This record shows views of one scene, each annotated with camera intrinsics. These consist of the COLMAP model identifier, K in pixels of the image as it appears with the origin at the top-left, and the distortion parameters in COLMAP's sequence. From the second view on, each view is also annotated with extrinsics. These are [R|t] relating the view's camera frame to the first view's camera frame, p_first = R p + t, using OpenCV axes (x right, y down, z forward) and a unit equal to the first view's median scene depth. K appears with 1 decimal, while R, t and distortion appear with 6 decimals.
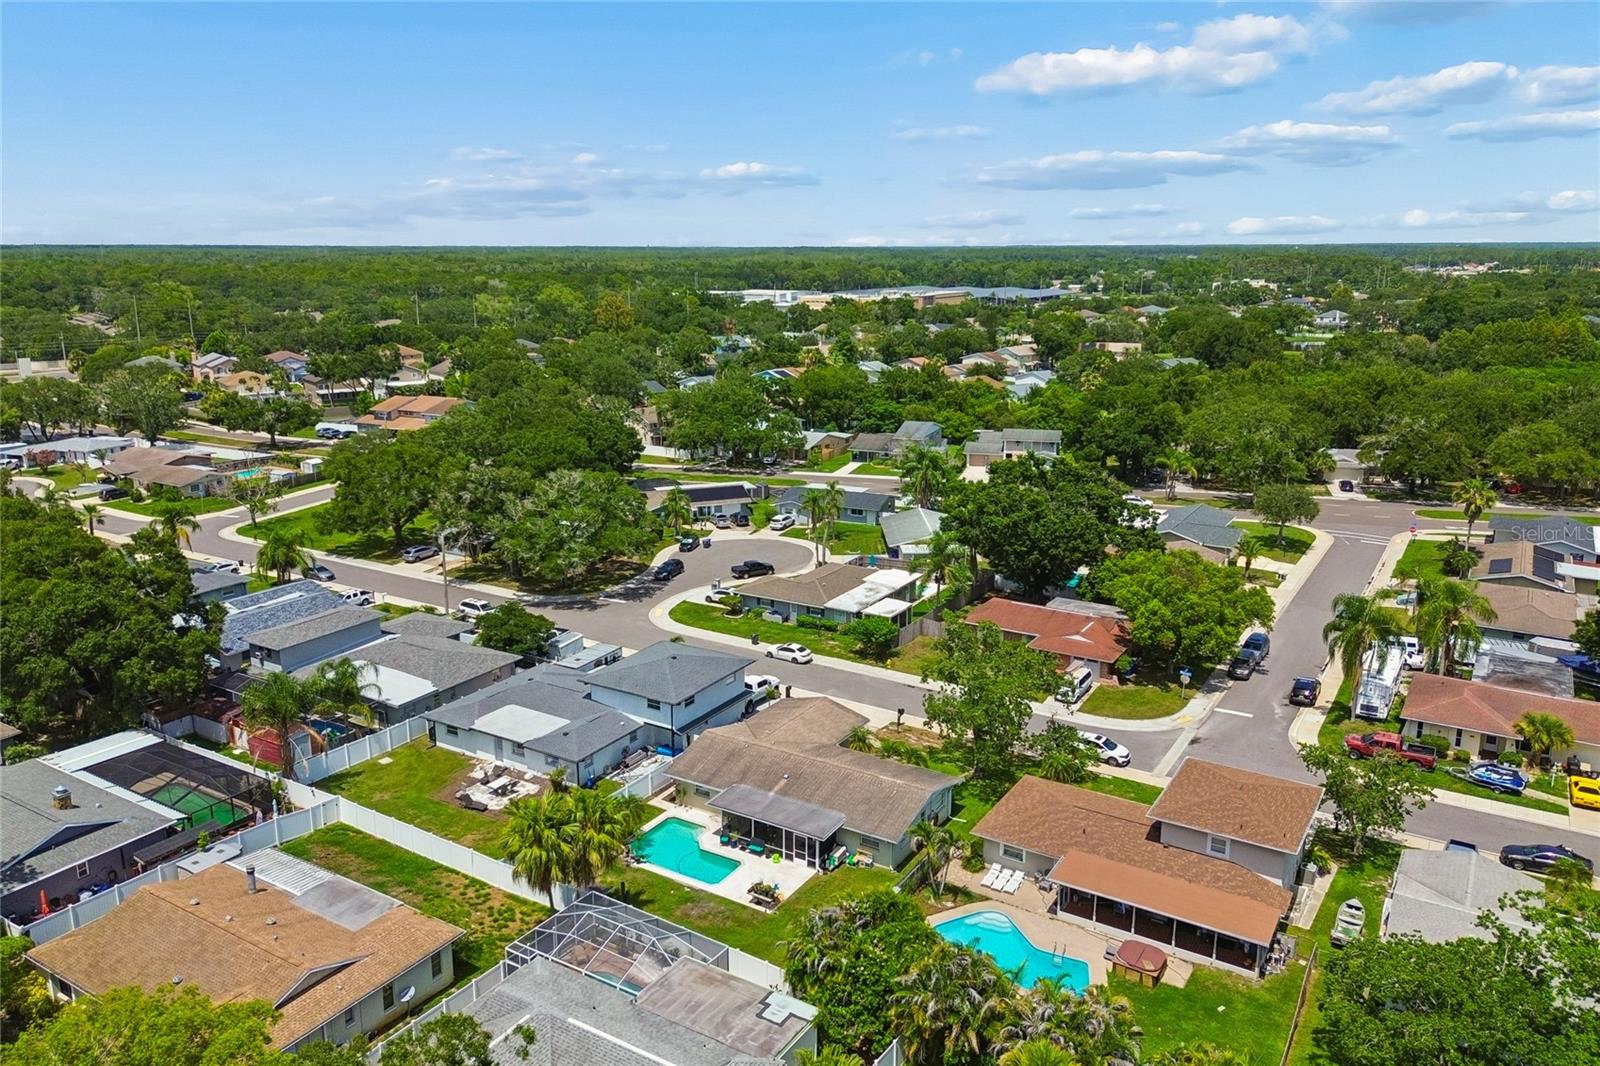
lens RADIAL K [[1146.0, 0, 806.3], [0, 1146.0, 532.3], [0, 0, 1]] dist [0.073951, -0.075514]
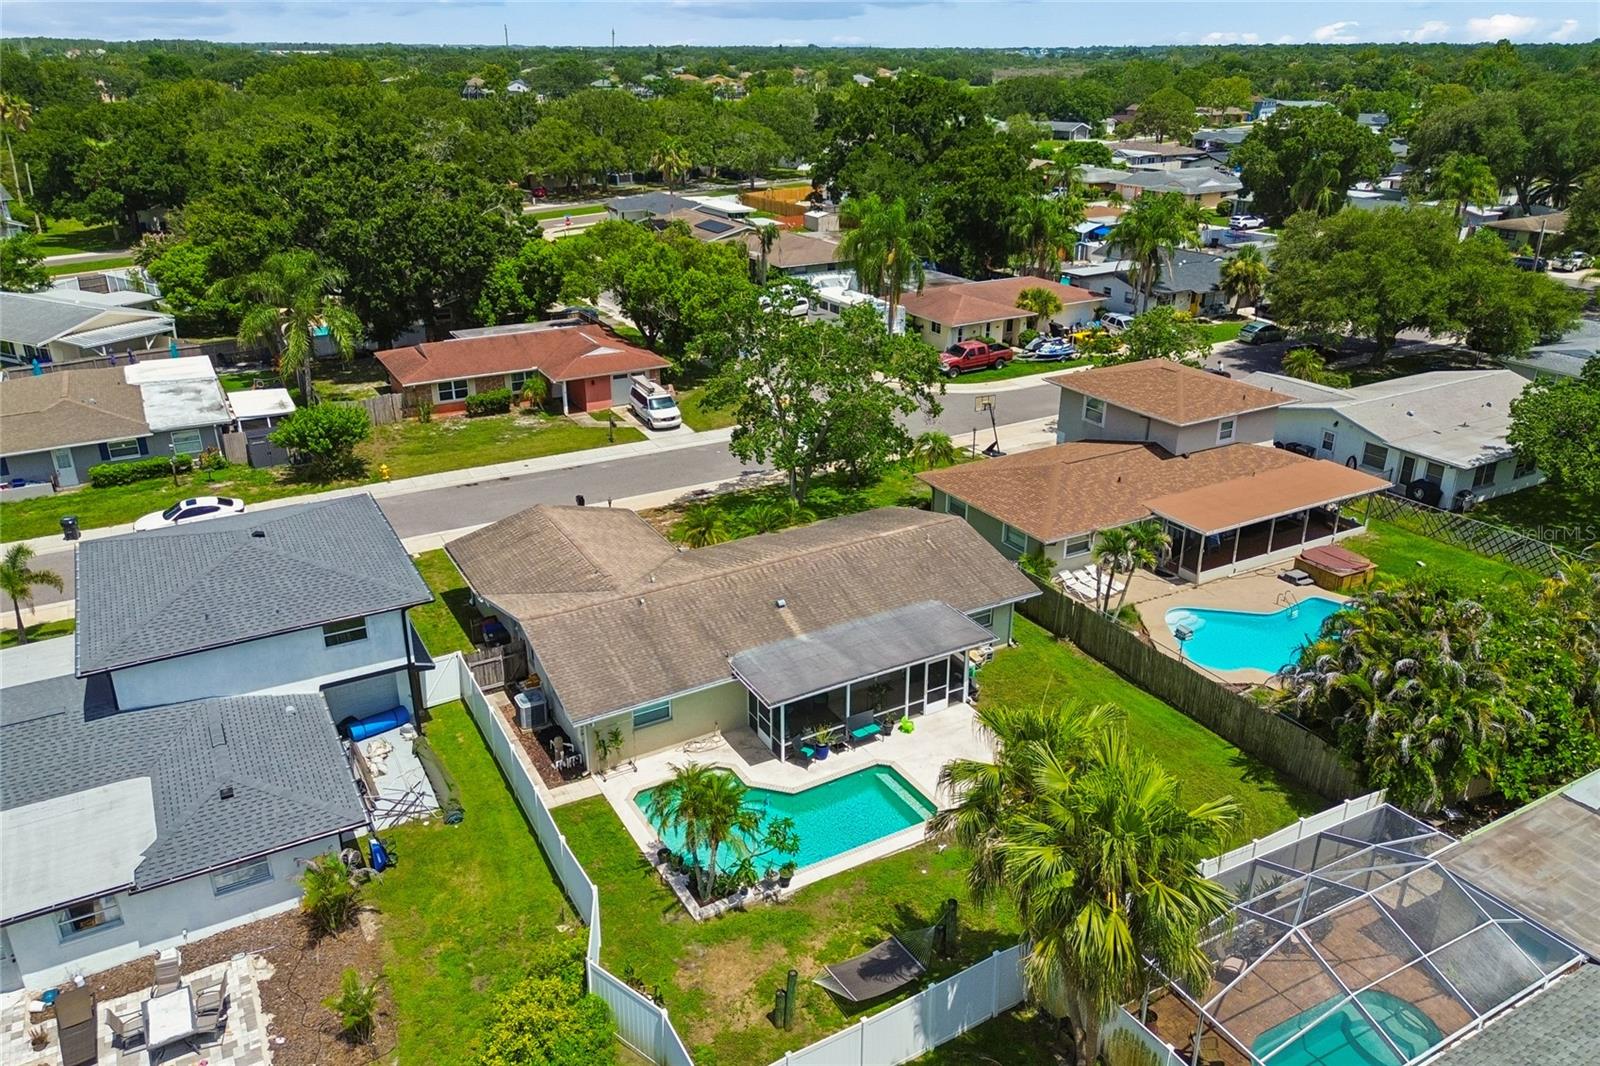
lens RADIAL K [[1146.0, 0, 806.3], [0, 1146.0, 532.3], [0, 0, 1]] dist [0.073951, -0.075514]
pose [[0.483612, -0.344822, 0.804498, -0.330222], [0.213765, 0.937827, 0.273467, 0.031770], [-0.848778, 0.039722, 0.527255, 0.555407]]
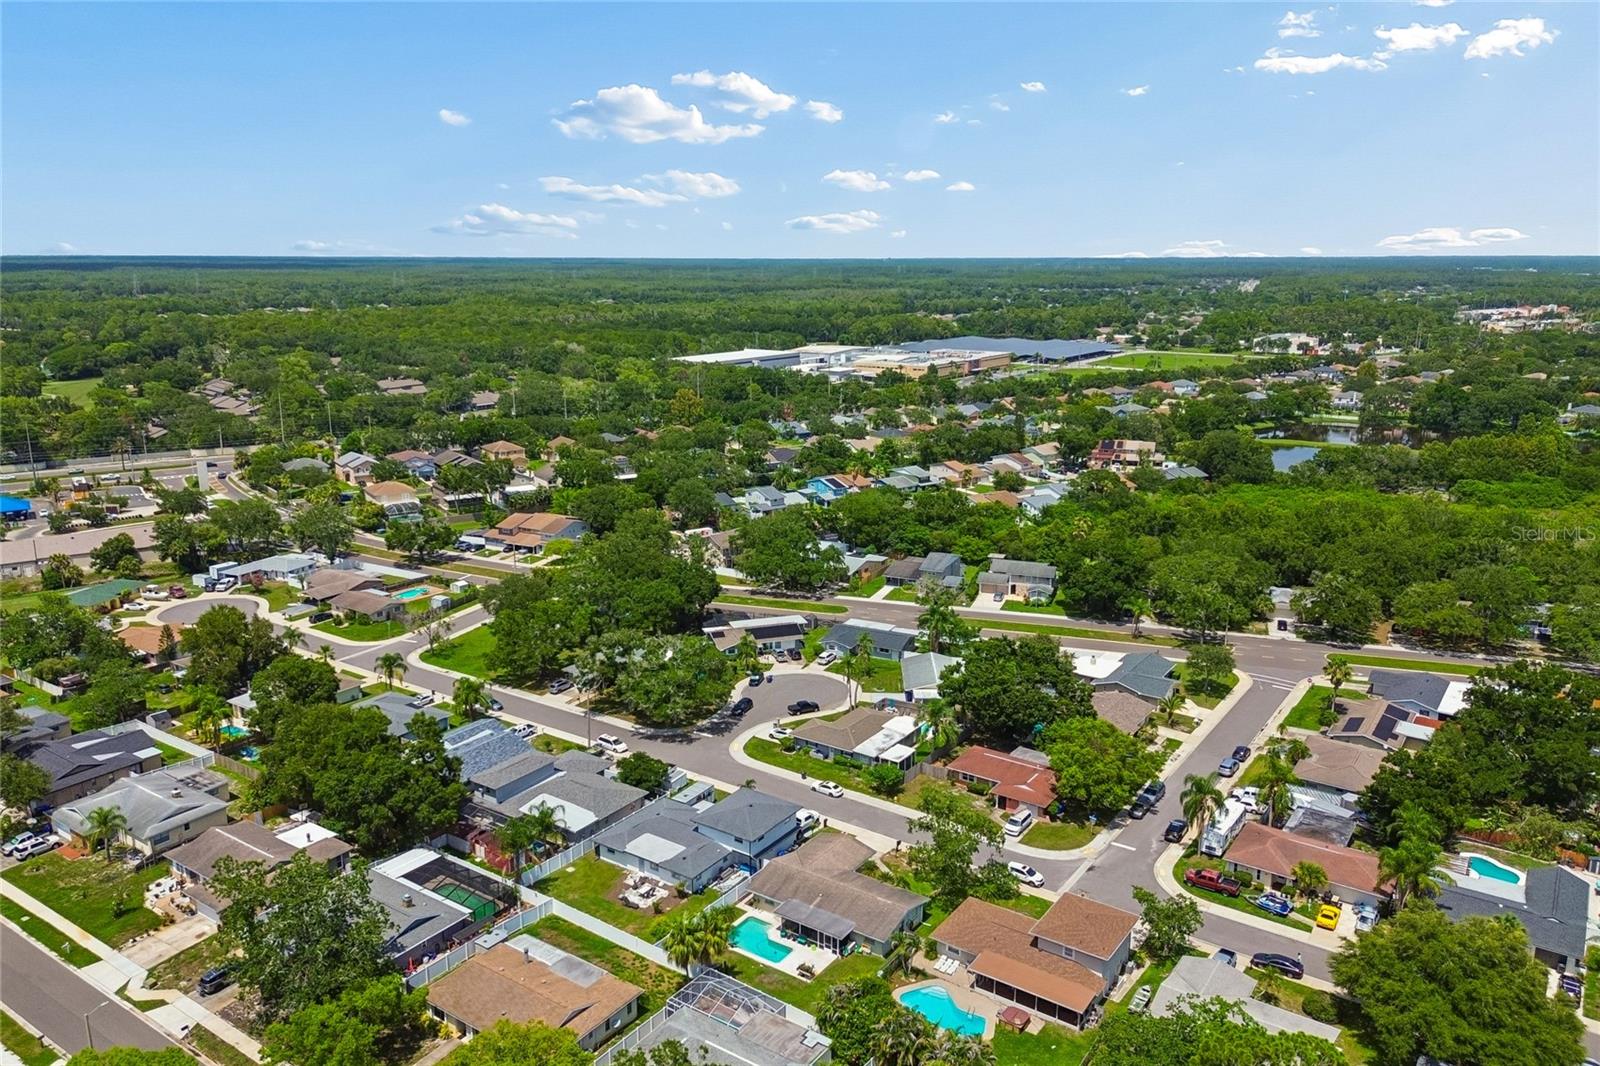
lens RADIAL K [[1146.0, 0, 806.3], [0, 1146.0, 532.3], [0, 0, 1]] dist [0.073951, -0.075514]
pose [[0.998785, 0.015315, -0.046830, 0.024067], [-0.015954, 0.999784, -0.013301, -0.220086], [0.046616, 0.014032, 0.998814, -0.508454]]
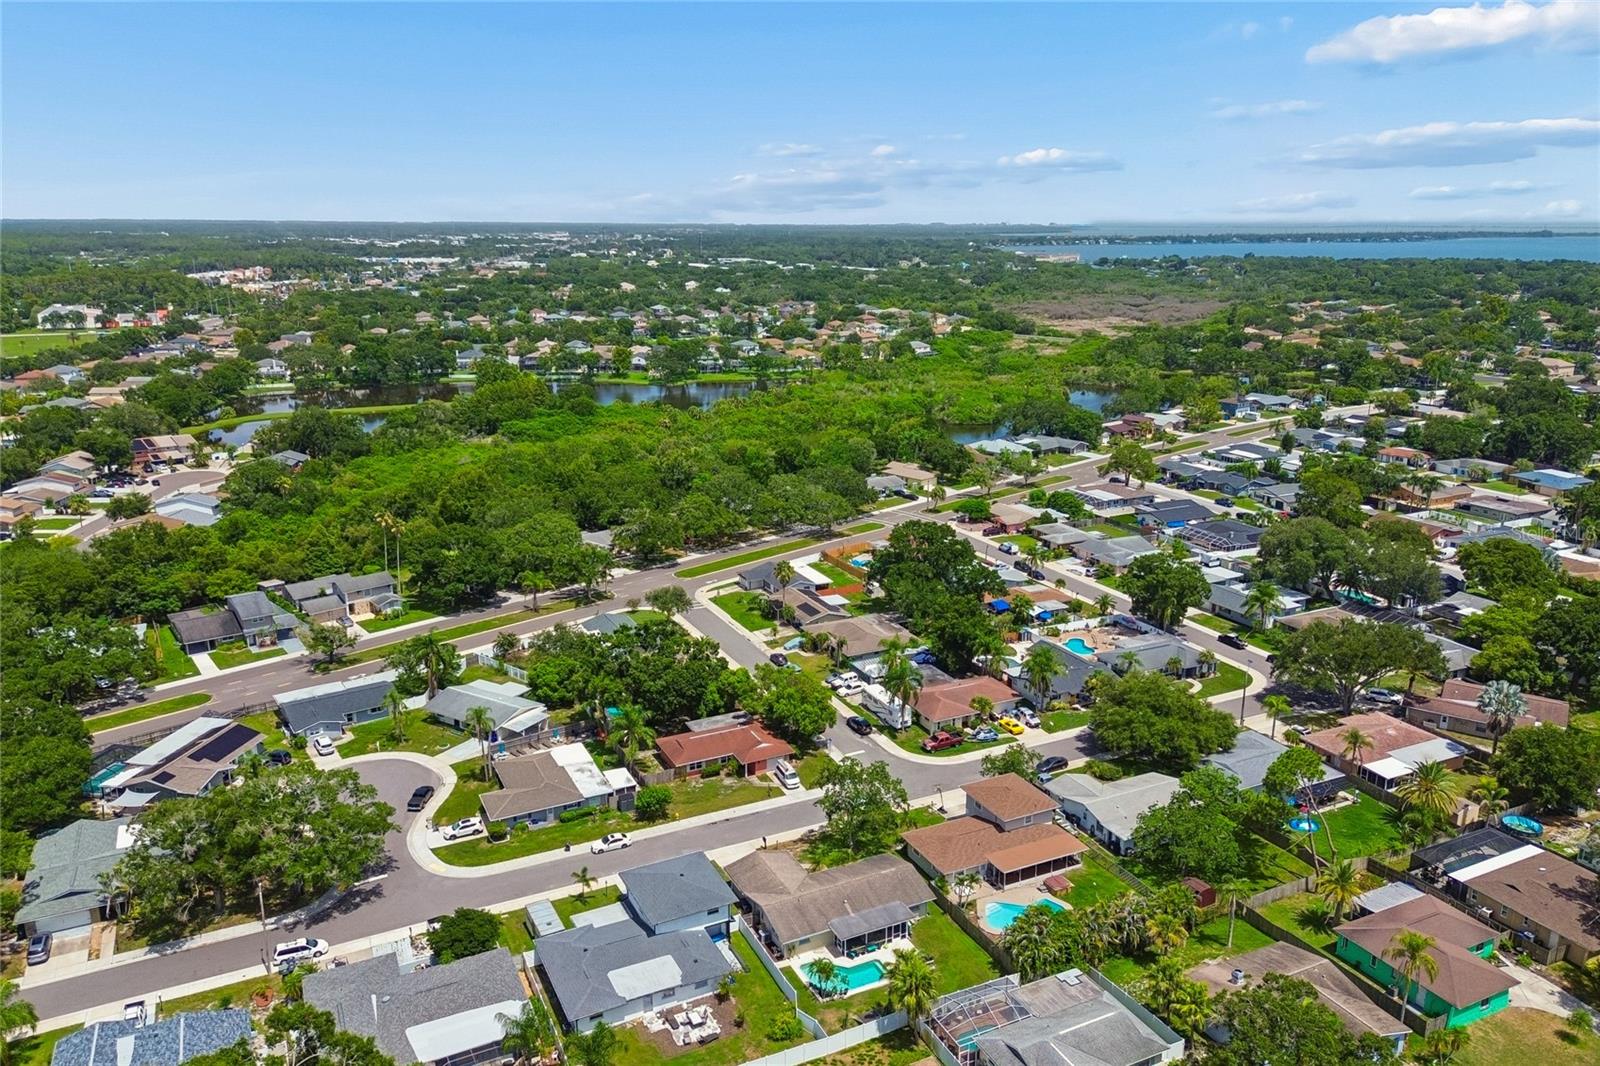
lens RADIAL K [[1134.2, 0, 800.0], [0, 1134.2, 533.0], [0, 0, 1]] dist [0.075645, -0.079366]
pose [[0.539523, -0.220915, 0.812473, -0.945879], [0.206953, 0.970156, 0.126362, -0.380769], [-0.816140, 0.099969, 0.569141, 0.084837]]
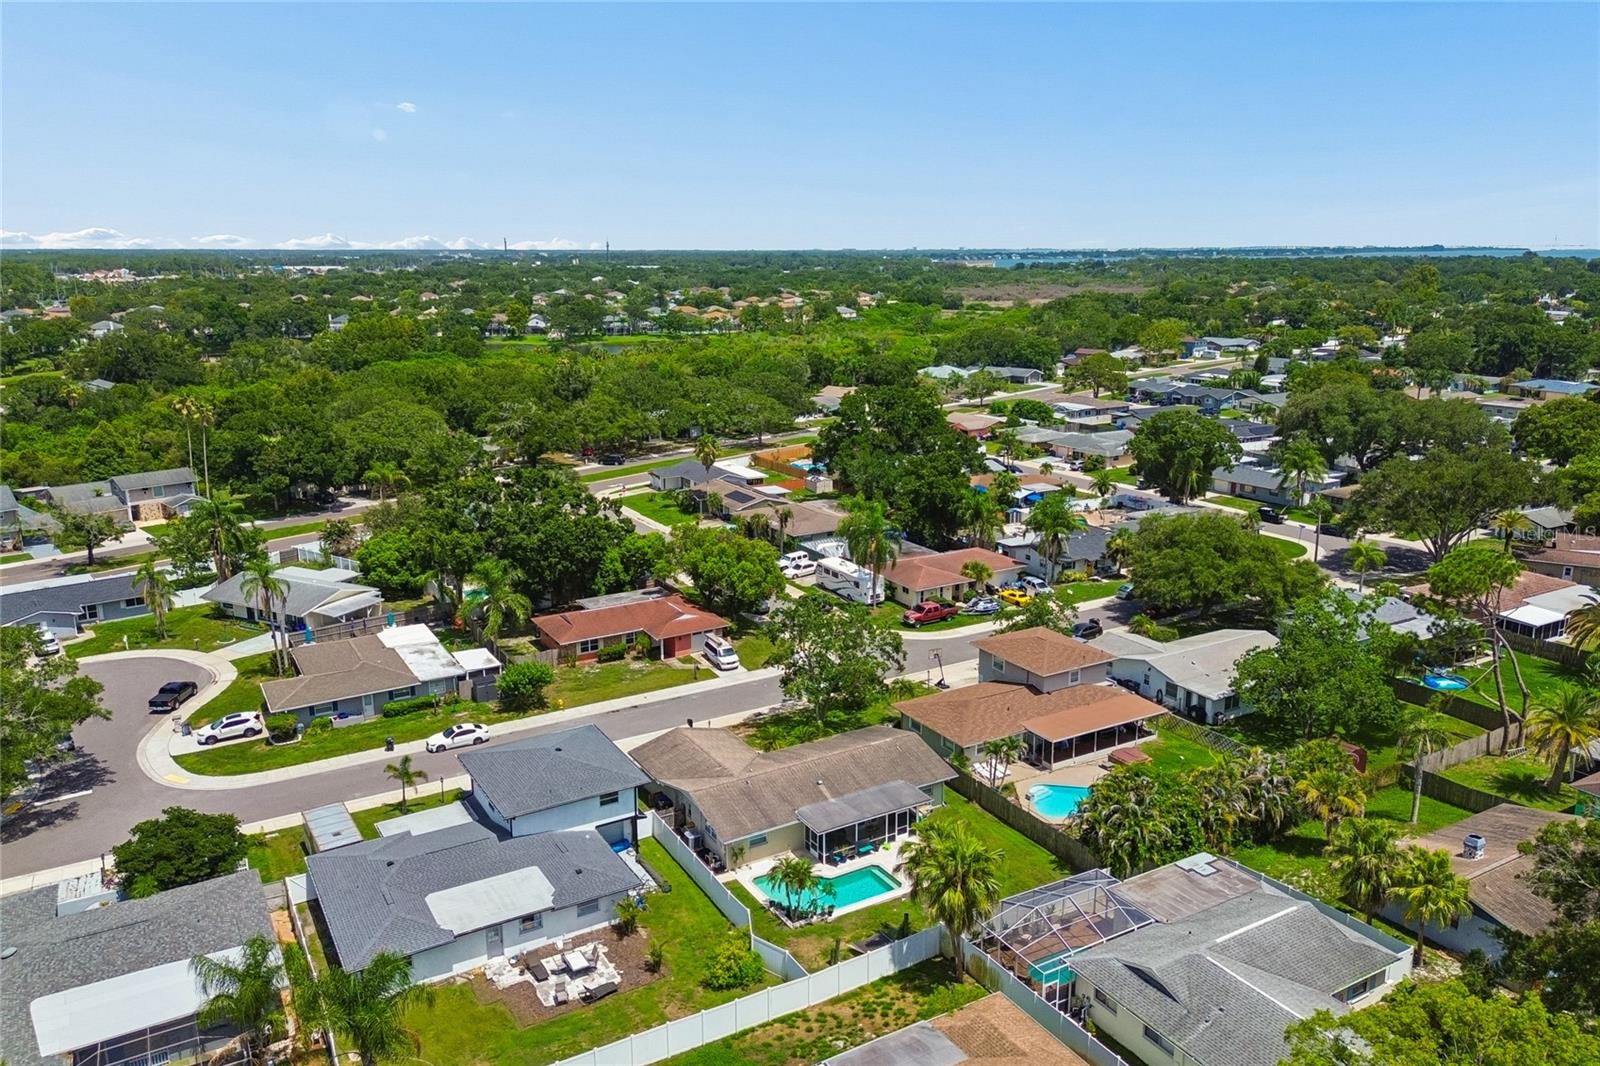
lens RADIAL K [[1154.4, 0, 804.5], [0, 1154.4, 535.1], [0, 0, 1]] dist [0.079736, -0.078277]
pose [[0.472598, -0.217462, 0.854027, -0.657453], [0.220270, 0.967467, 0.124455, -0.098321], [-0.853306, 0.129300, 0.505123, 0.367755]]
